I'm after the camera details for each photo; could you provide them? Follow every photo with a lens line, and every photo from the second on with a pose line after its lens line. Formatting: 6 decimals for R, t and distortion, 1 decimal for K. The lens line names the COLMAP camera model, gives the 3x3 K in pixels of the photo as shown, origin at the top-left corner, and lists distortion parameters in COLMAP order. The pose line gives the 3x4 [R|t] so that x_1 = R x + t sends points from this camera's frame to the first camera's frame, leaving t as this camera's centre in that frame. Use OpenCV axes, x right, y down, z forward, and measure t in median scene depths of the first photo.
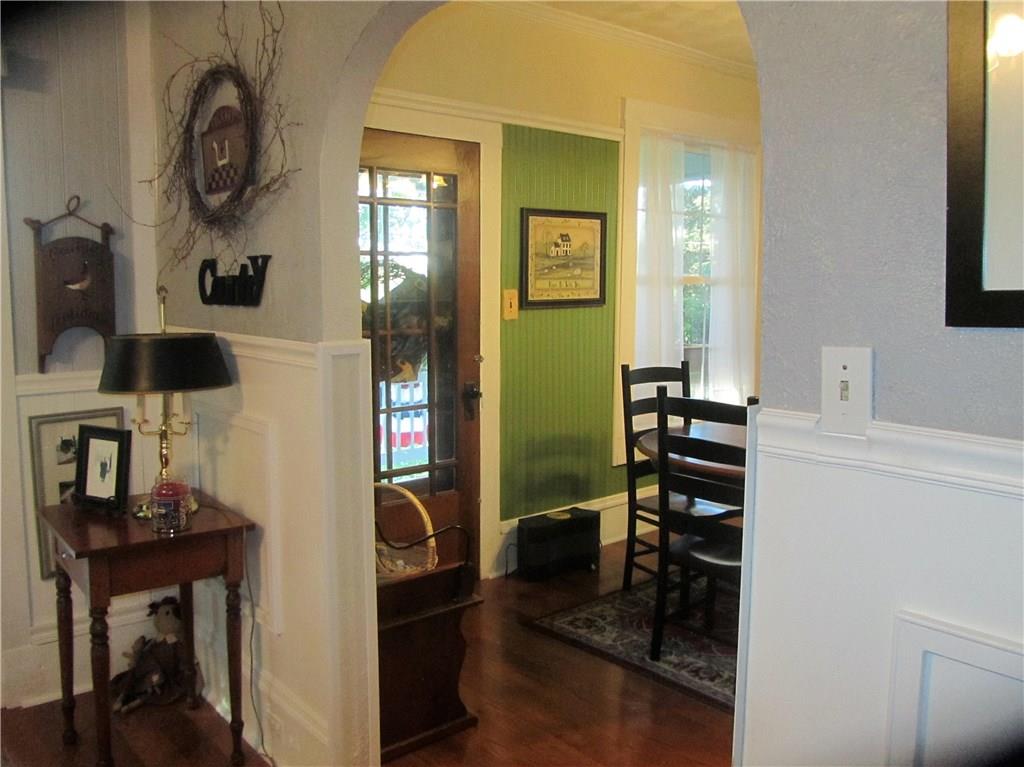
lens RADIAL K [[856.2, 0, 513.3], [0, 856.2, 381.0], [0, 0, 1]] dist [-0.042236, 0.008497]
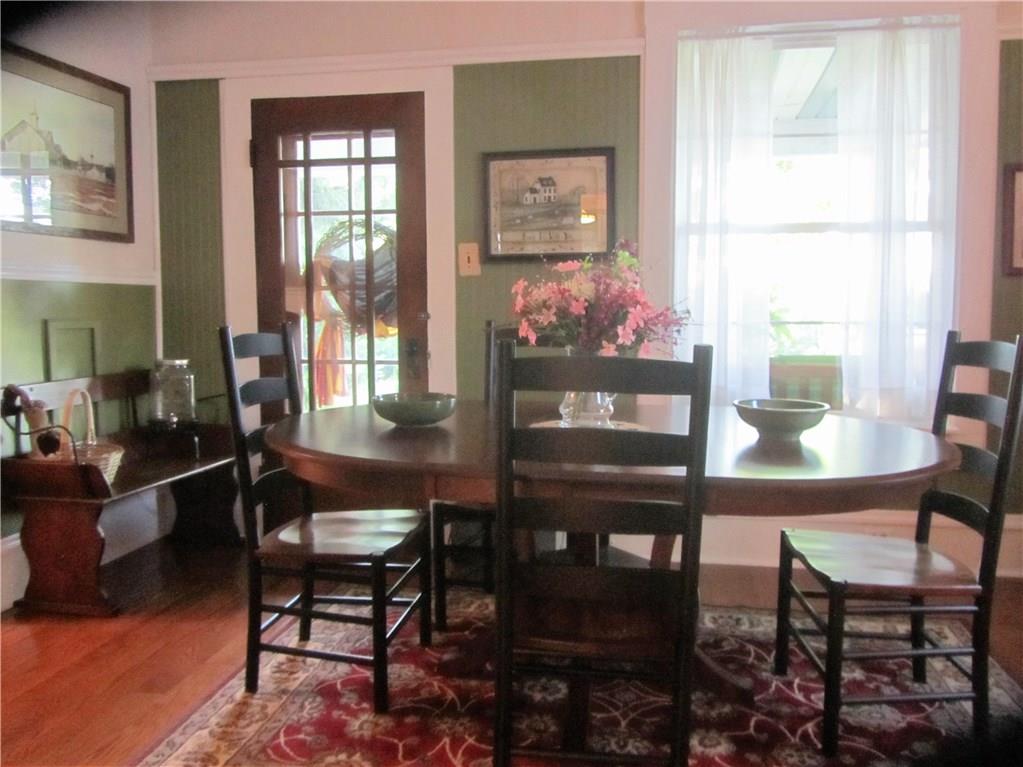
lens RADIAL K [[855.3, 0, 499.6], [0, 855.3, 402.1], [0, 0, 1]] dist [-0.042236, 0.008497]
pose [[0.629735, 0.072515, -0.773418, 0.723440], [-0.087348, 0.995929, 0.022257, 0.039421], [0.771883, 0.053540, 0.633506, 0.437223]]
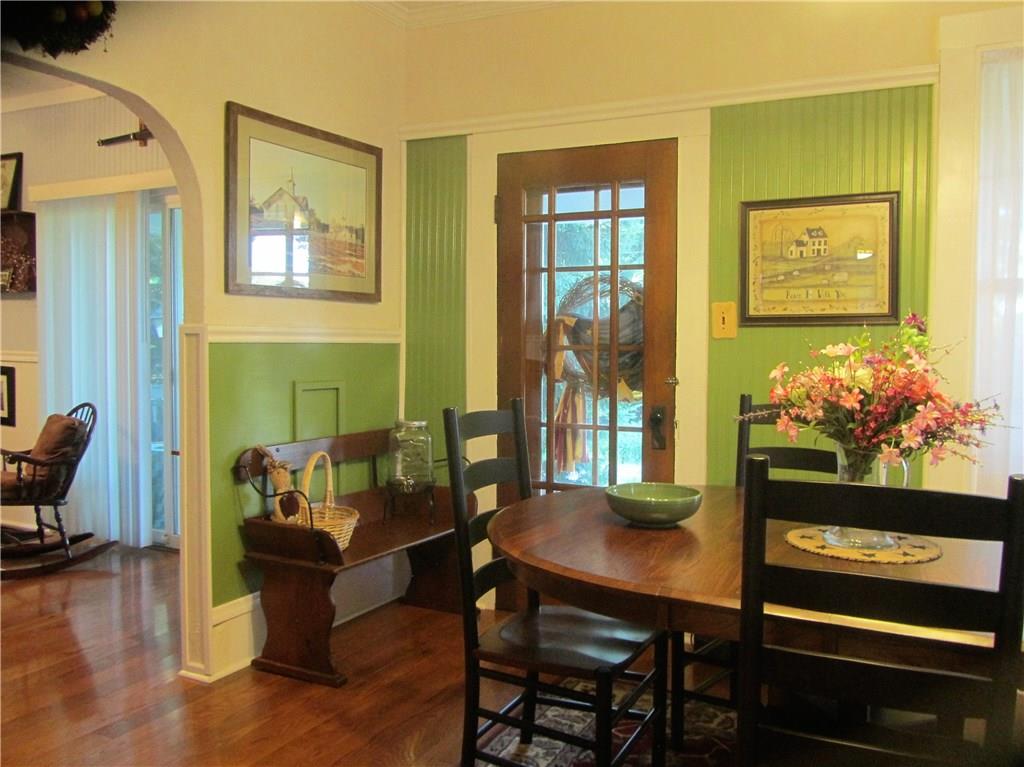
lens RADIAL K [[856.2, 0, 513.4], [0, 856.2, 383.4], [0, 0, 1]] dist [-0.042236, 0.008497]
pose [[0.383445, 0.051010, -0.922154, 0.668364], [-0.111064, 0.993774, 0.008790, -0.012551], [0.916861, 0.099047, 0.386723, 0.485153]]
